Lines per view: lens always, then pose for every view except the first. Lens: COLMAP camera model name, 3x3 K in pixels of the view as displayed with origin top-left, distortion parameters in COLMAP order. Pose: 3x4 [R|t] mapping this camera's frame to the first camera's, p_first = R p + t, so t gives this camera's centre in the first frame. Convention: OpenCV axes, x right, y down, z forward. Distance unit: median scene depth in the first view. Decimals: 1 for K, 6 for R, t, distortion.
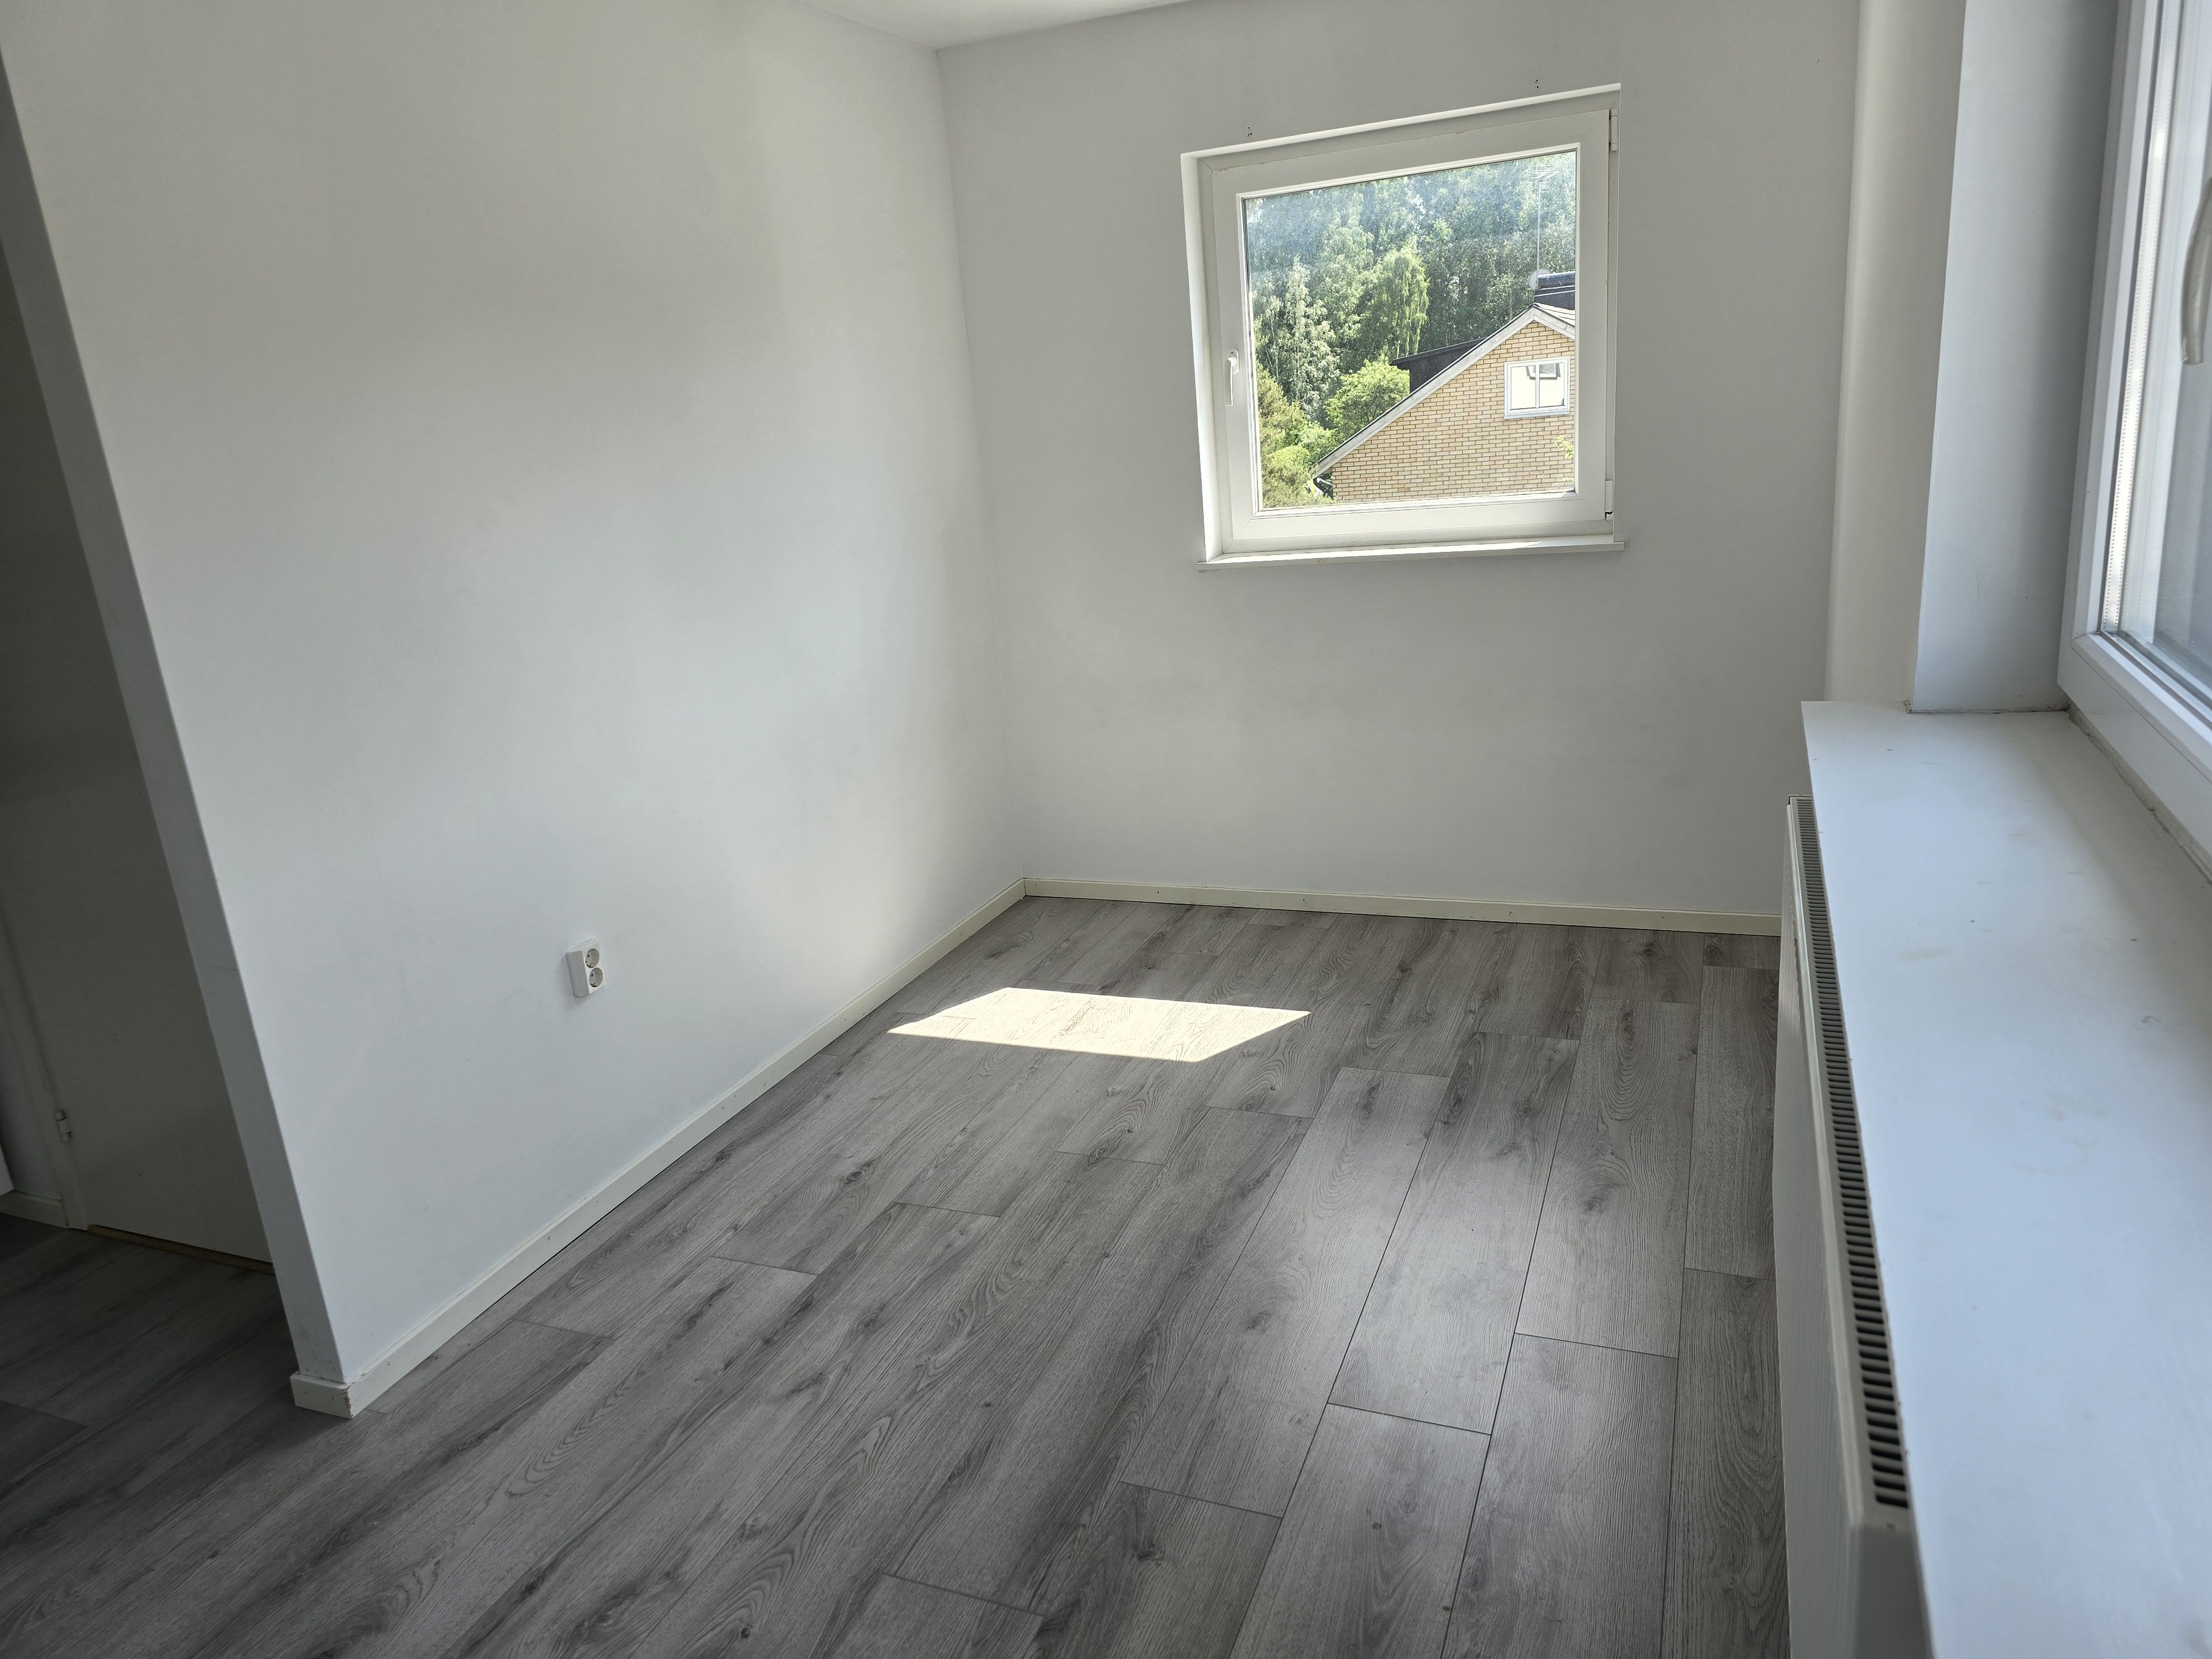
lens RADIAL K [[1476.4, 0, 1106.0], [0, 1476.4, 829.5], [0, 0, 1]] dist [0.067233, -0.069860]
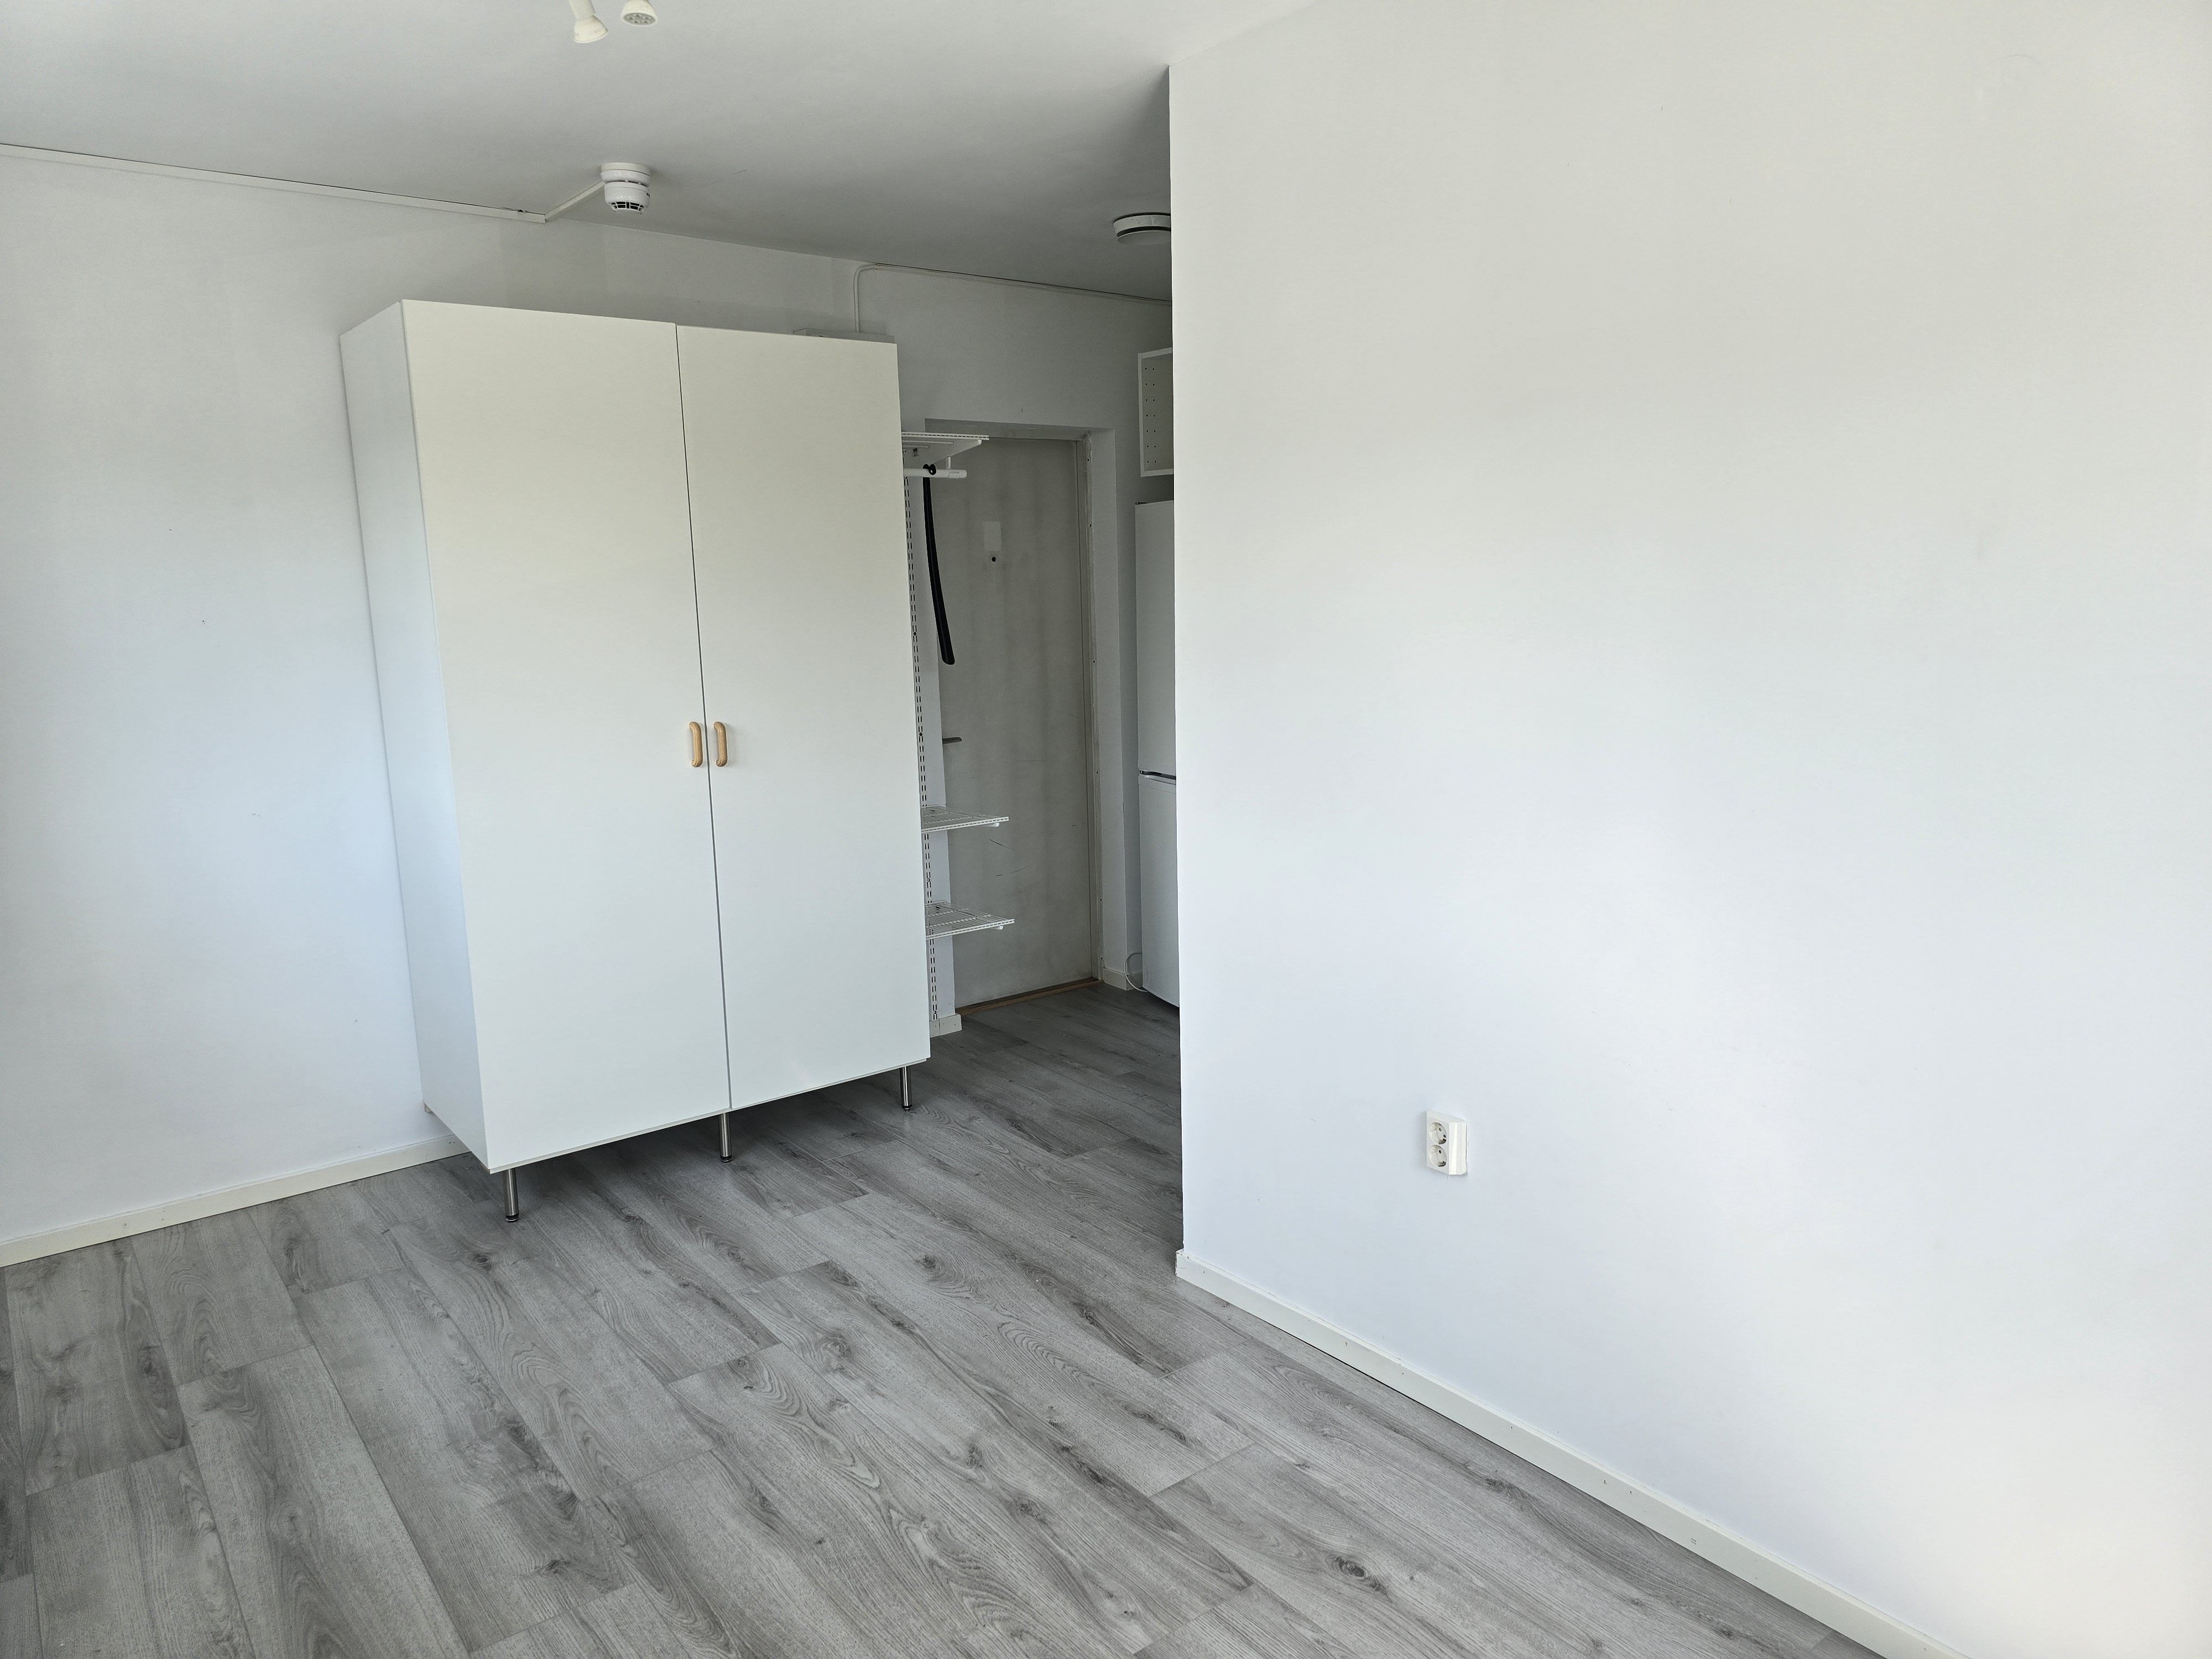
lens RADIAL K [[1476.4, 0, 1106.0], [0, 1476.4, 829.5], [0, 0, 1]] dist [0.067233, -0.069860]
pose [[-0.498799, 0.246333, -0.830975, 0.488733], [-0.169748, 0.912428, 0.372371, -0.417127], [0.849933, 0.326795, -0.413304, 1.264267]]
